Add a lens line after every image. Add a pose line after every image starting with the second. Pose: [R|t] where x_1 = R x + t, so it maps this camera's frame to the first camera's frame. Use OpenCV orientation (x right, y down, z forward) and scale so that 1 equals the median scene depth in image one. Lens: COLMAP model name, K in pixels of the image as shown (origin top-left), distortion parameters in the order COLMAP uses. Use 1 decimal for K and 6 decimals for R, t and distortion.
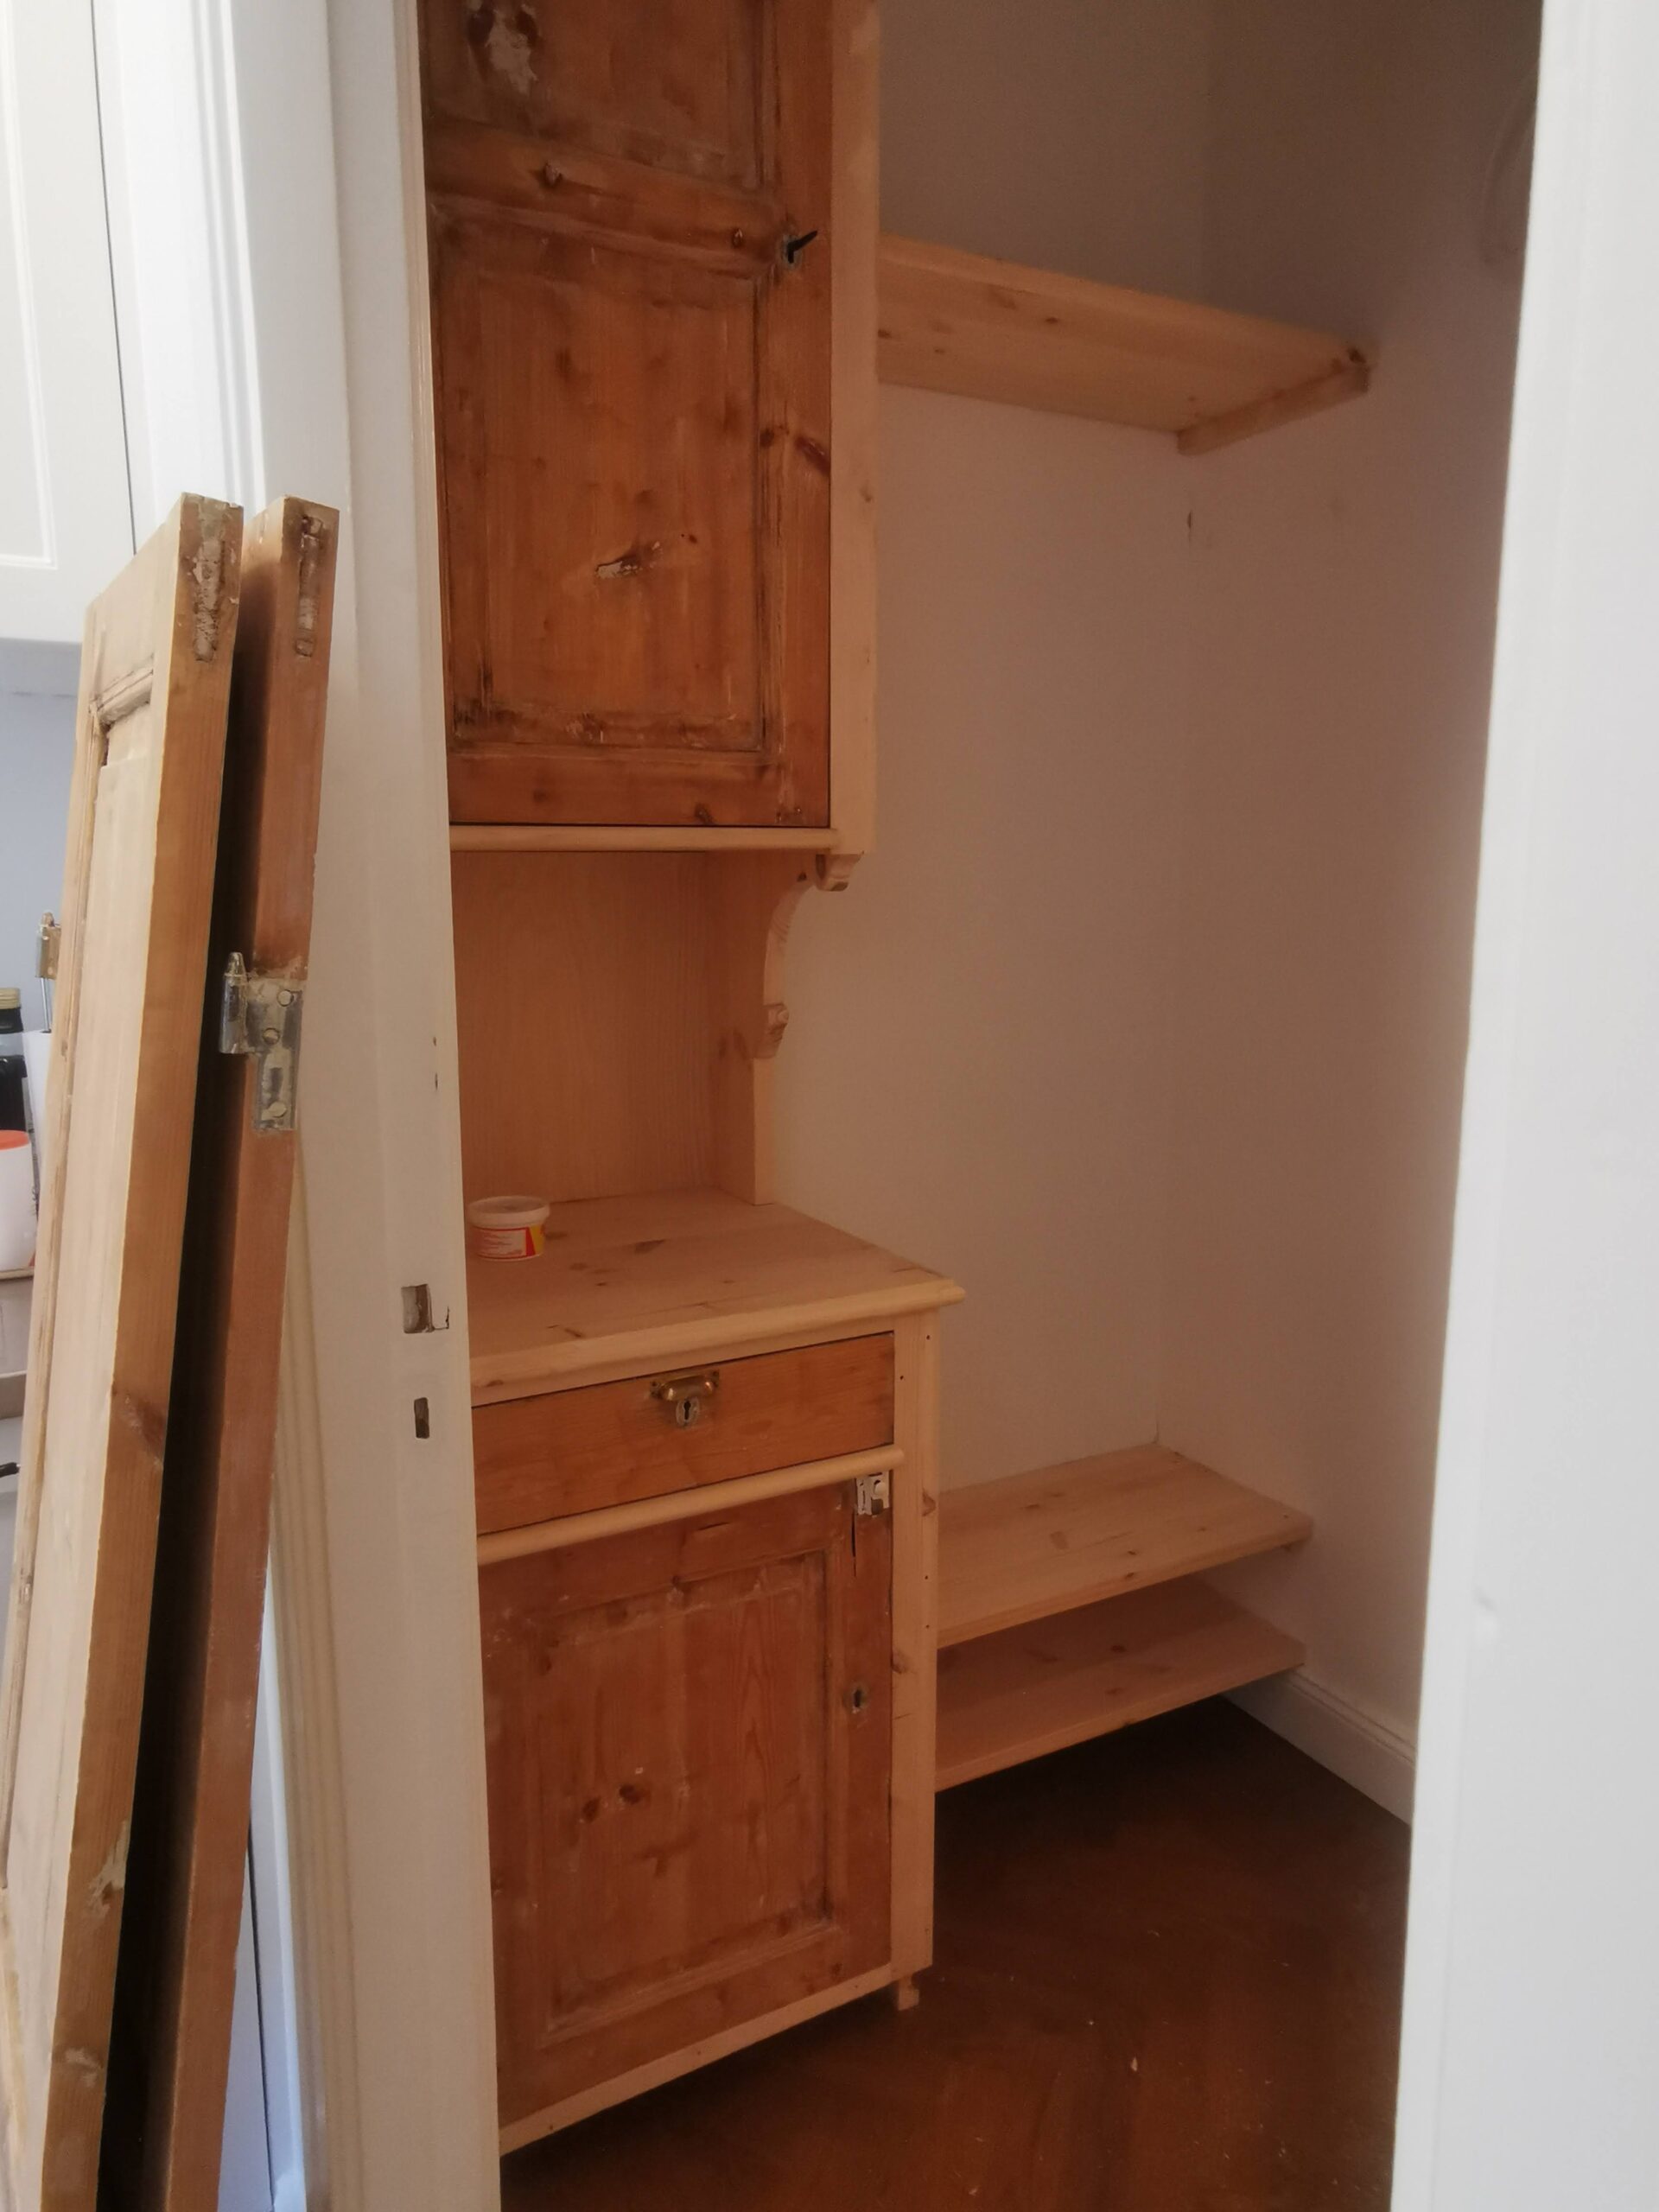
lens RADIAL K [[1466.2, 0, 829.5], [0, 1466.2, 1106.0], [0, 0, 1]] dist [-0.054434, 0.052187]
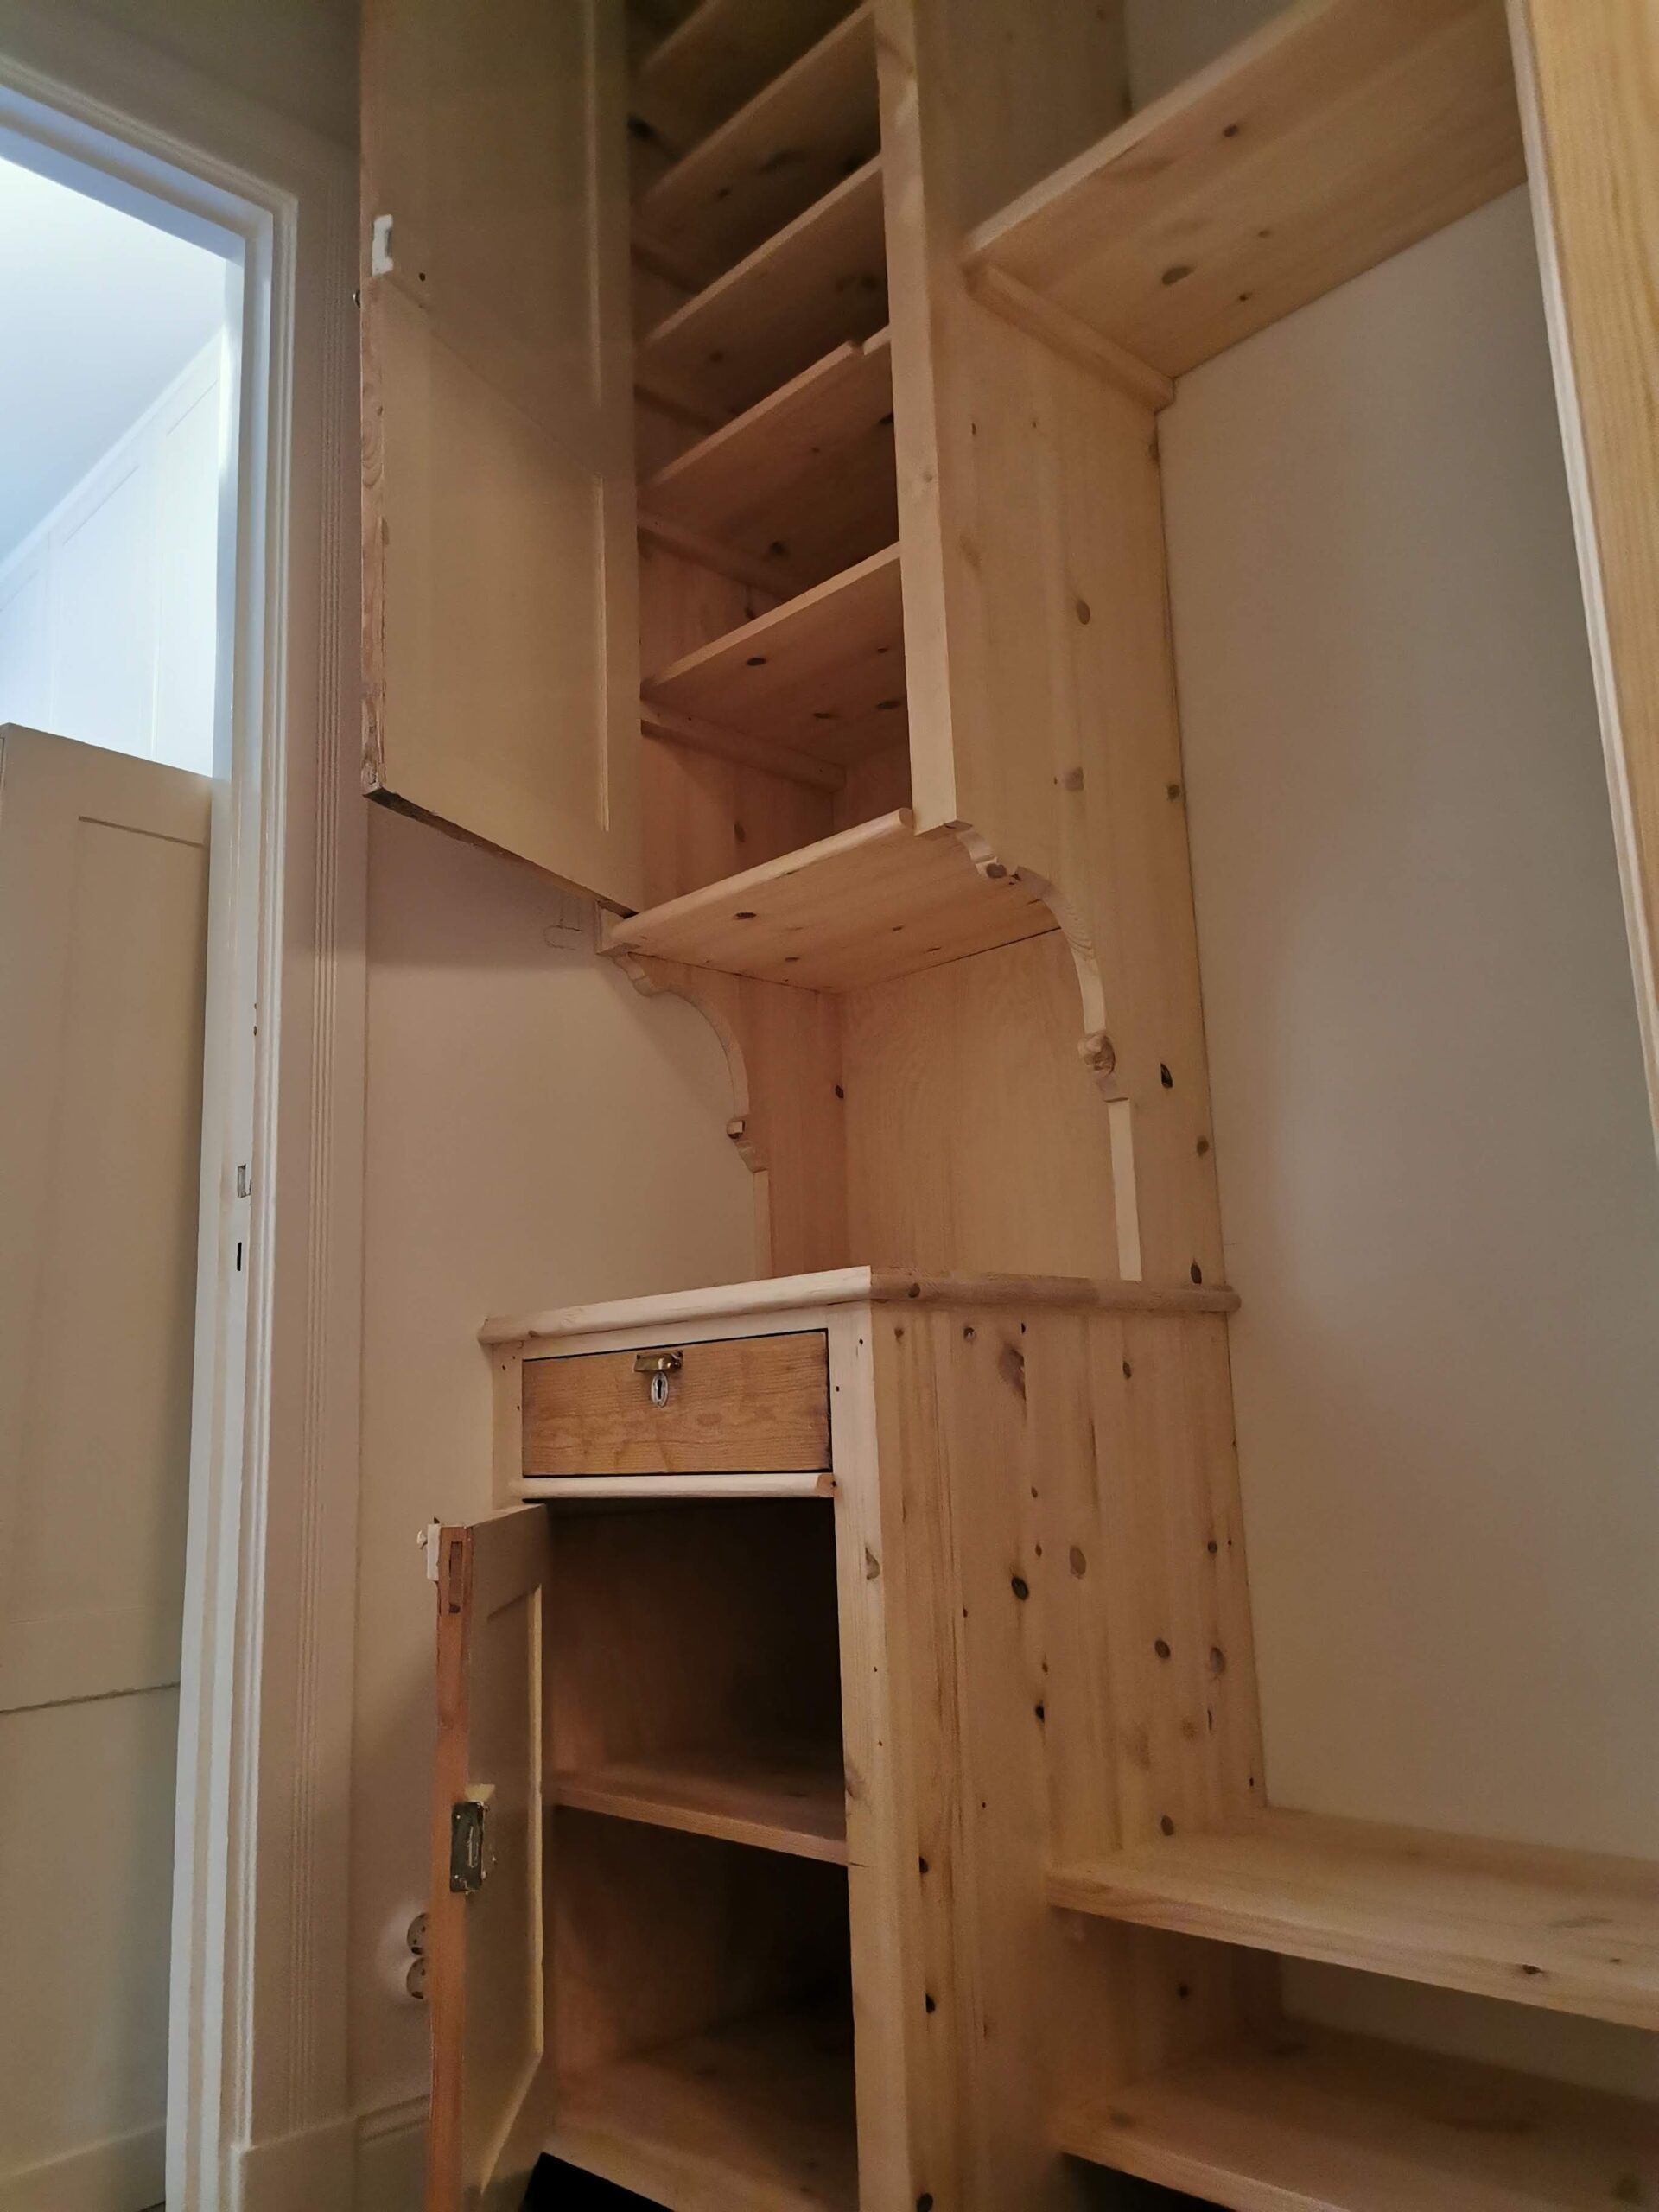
lens RADIAL K [[1729.3, 0, 801.4], [0, 1729.3, 1097.1], [0, 0, 1]] dist [0.001258, -0.066641]
pose [[0.244075, -0.200018, -0.948905, 1.076225], [-0.128099, 0.963274, -0.235996, 0.277090], [0.961259, 0.179154, 0.209489, 0.789623]]
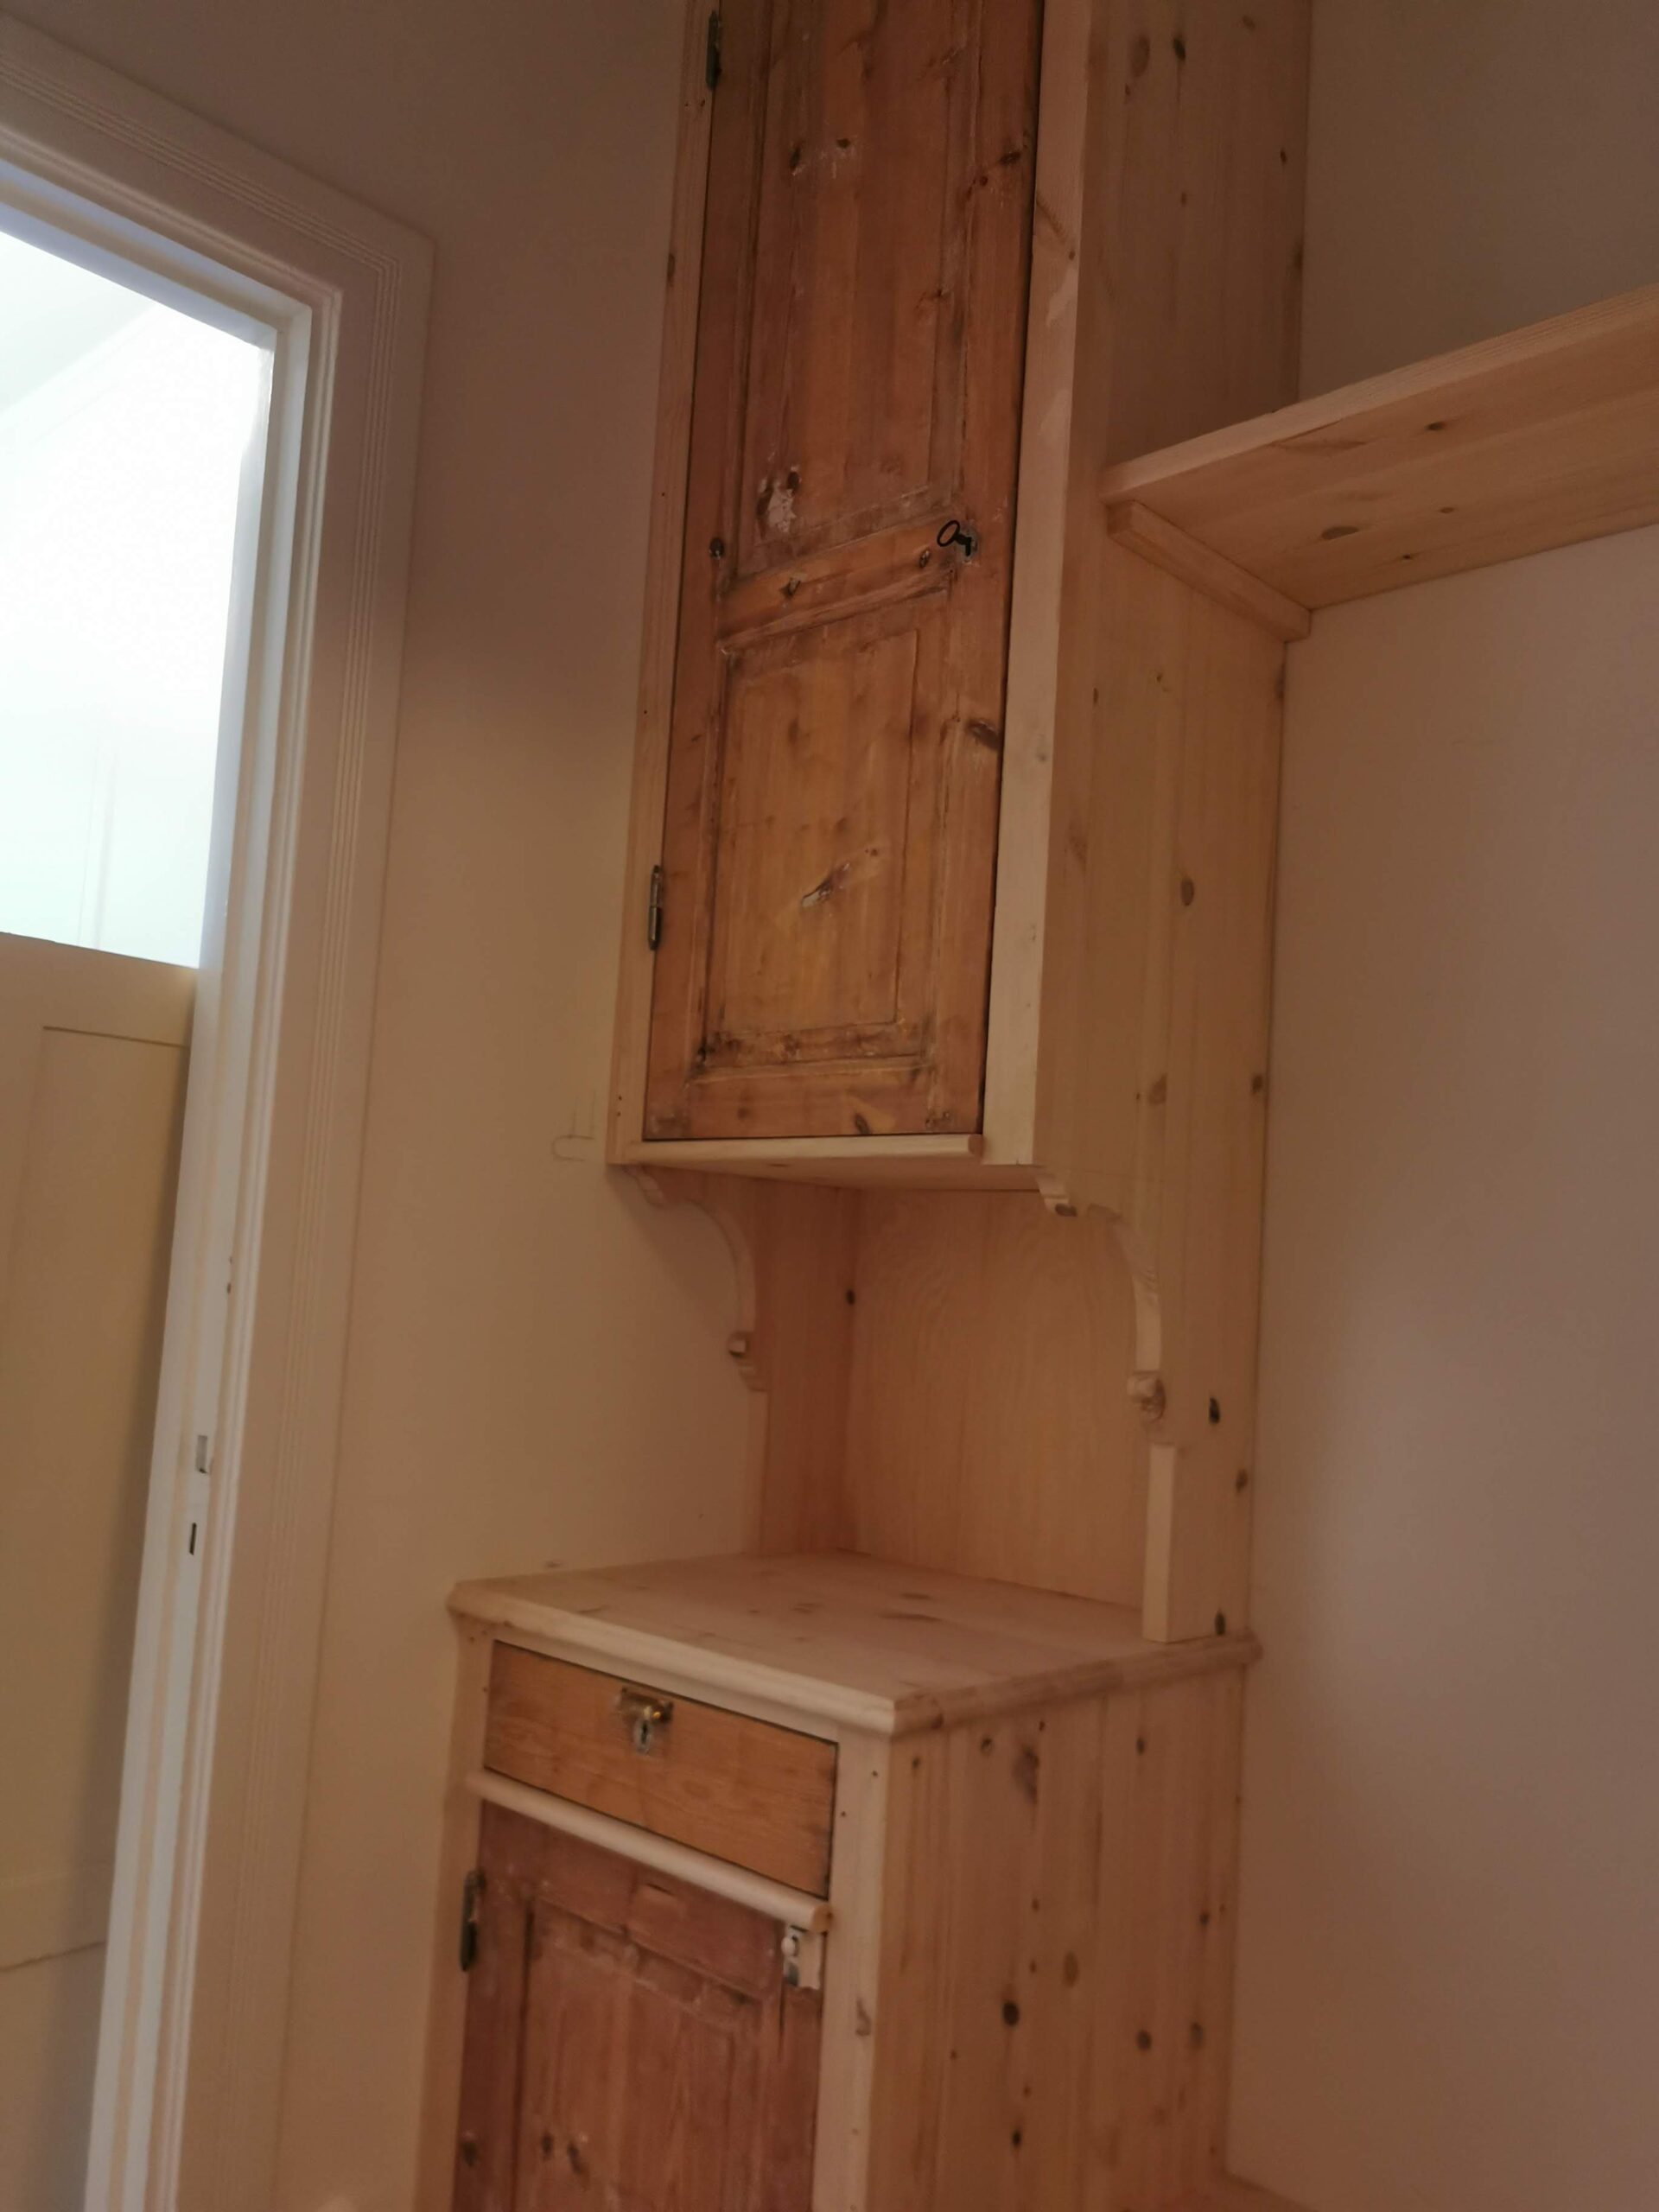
lens RADIAL K [[1732.9, 0, 829.5], [0, 1732.9, 1106.0], [0, 0, 1]] dist [-0.000766, -0.061312]
pose [[0.301403, -0.080683, -0.950077, 0.999956], [-0.217725, 0.964265, -0.150959, -0.038184], [0.928306, 0.252355, 0.273066, 0.690586]]
